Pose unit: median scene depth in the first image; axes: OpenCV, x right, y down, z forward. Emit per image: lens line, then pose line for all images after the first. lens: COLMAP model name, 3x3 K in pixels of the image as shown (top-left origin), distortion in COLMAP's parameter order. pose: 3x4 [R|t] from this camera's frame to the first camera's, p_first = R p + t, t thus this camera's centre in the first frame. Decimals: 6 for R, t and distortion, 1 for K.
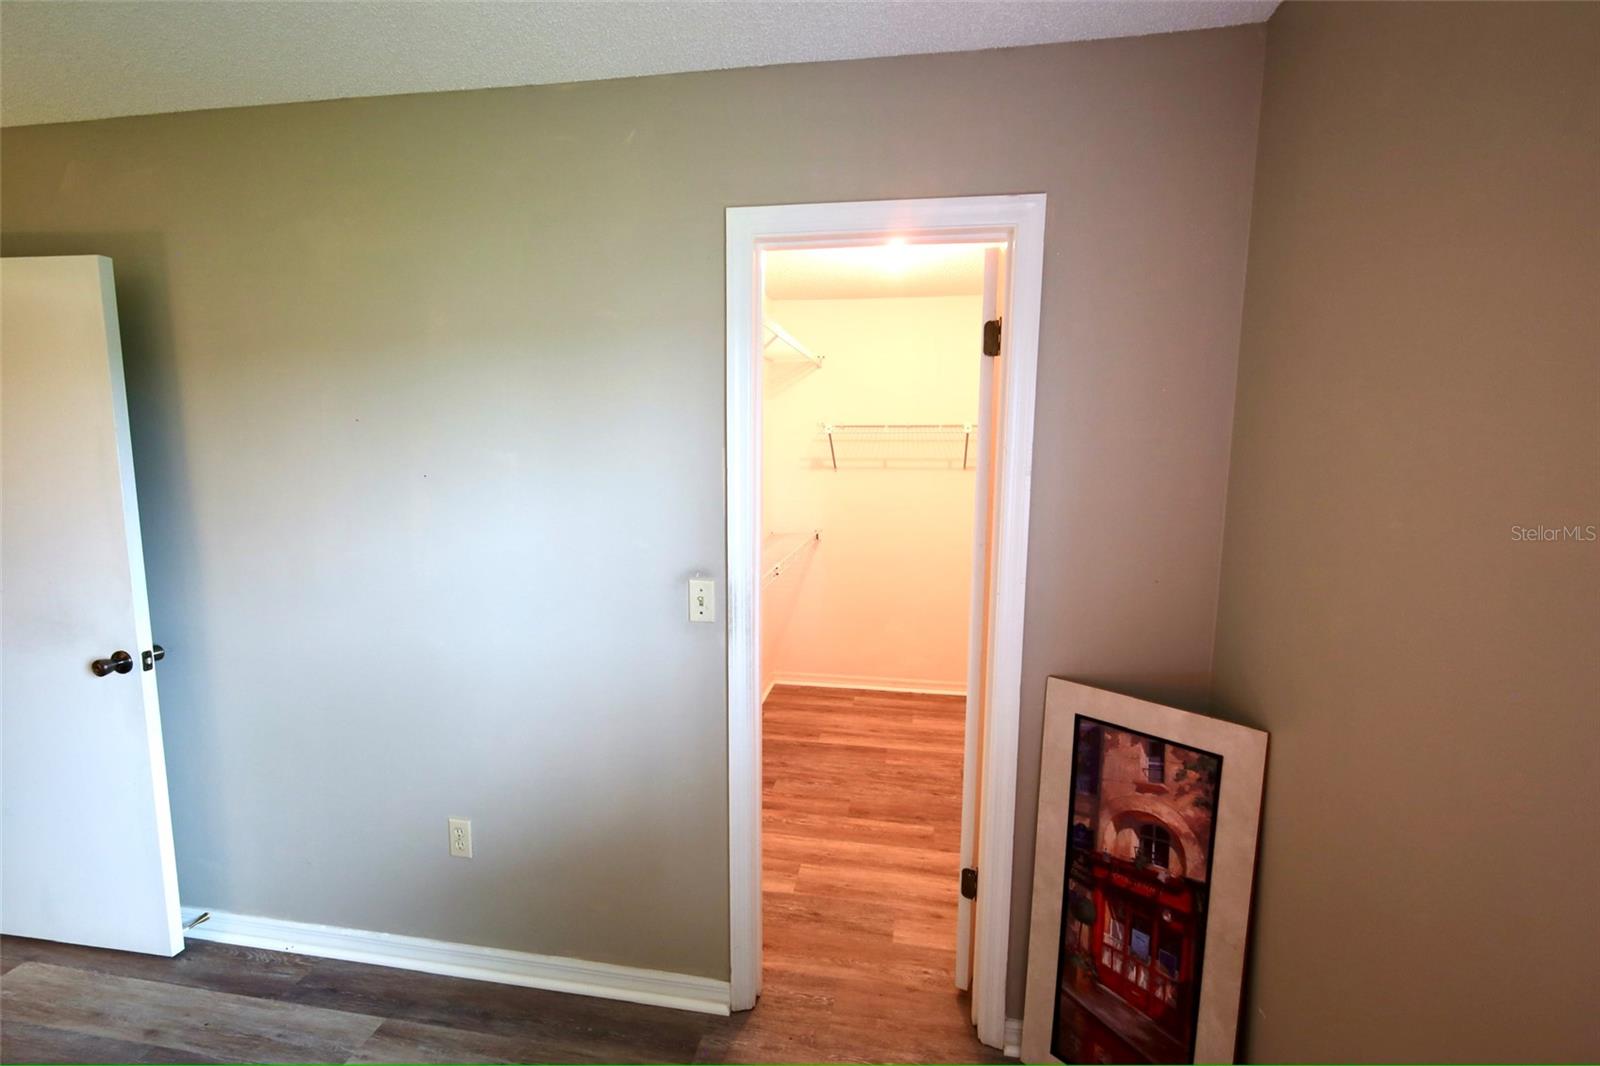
lens RADIAL K [[707.3, 0, 800.0], [0, 707.3, 533.0], [0, 0, 1]] dist [0.015134, -0.000148]
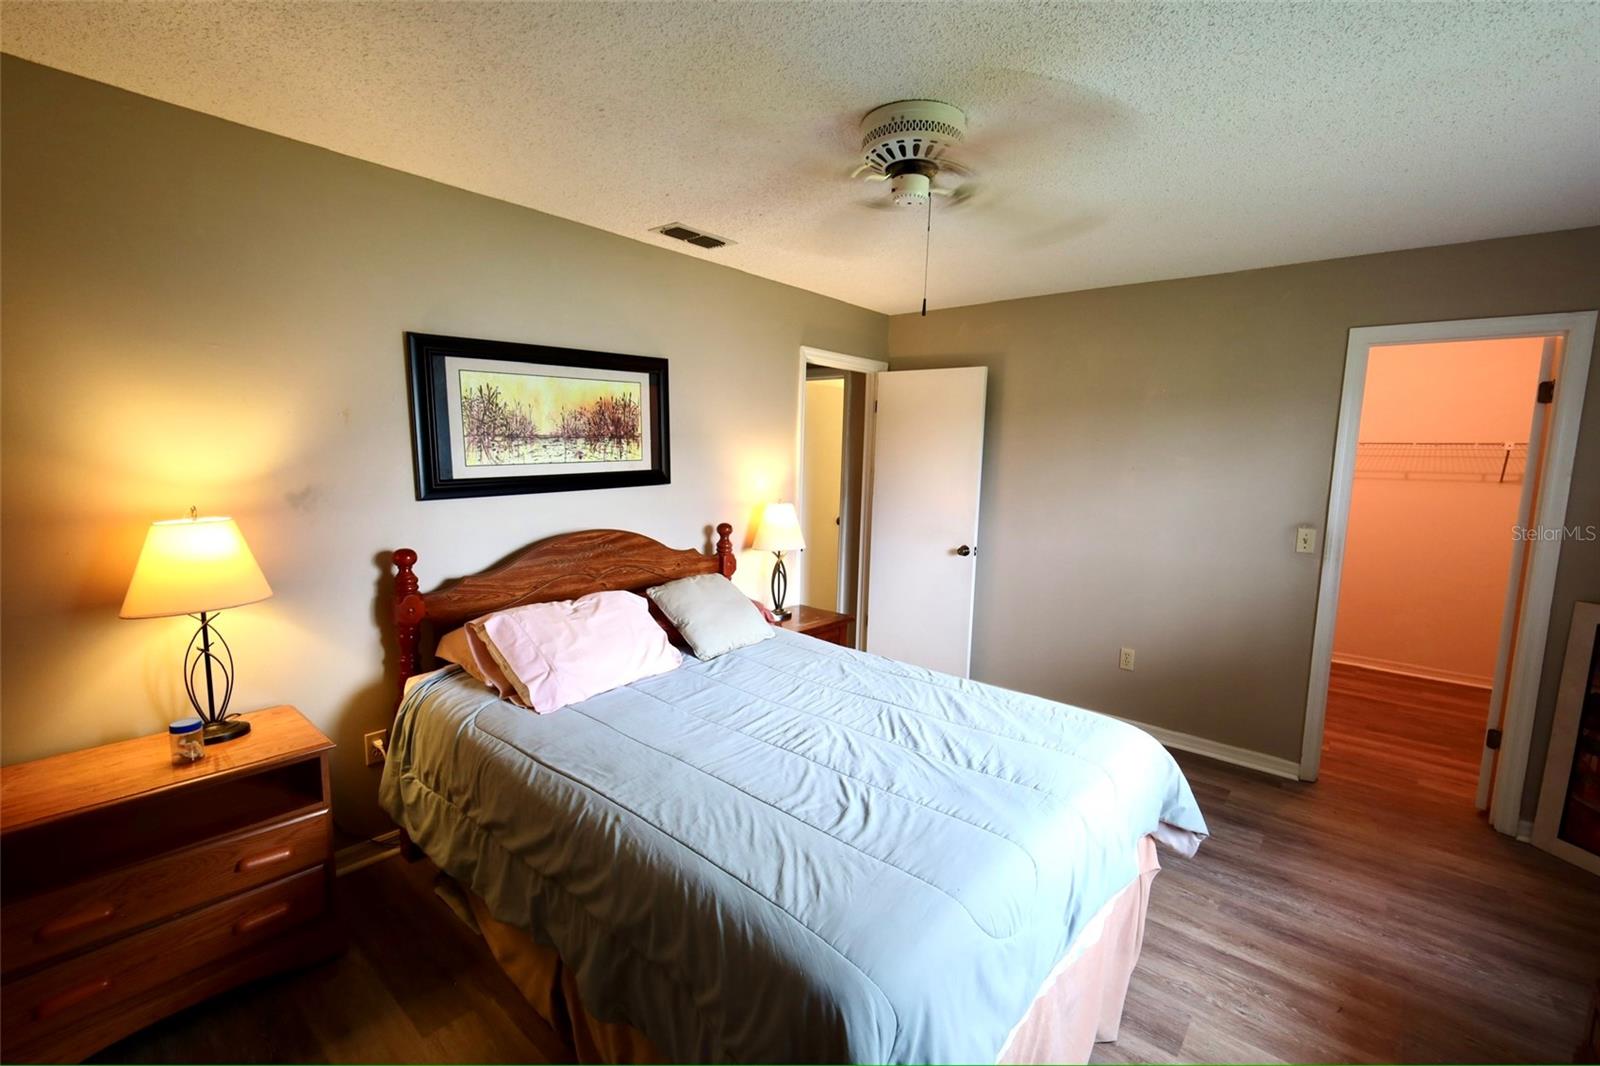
lens RADIAL K [[690.9, 0, 800.2], [0, 690.9, 531.1], [0, 0, 1]] dist [0.002601, -0.000560]
pose [[0.852566, 0.073474, -0.517428, -0.303012], [-0.082730, 0.996558, 0.005196, 0.156373], [0.516029, 0.038376, 0.855711, -1.087971]]
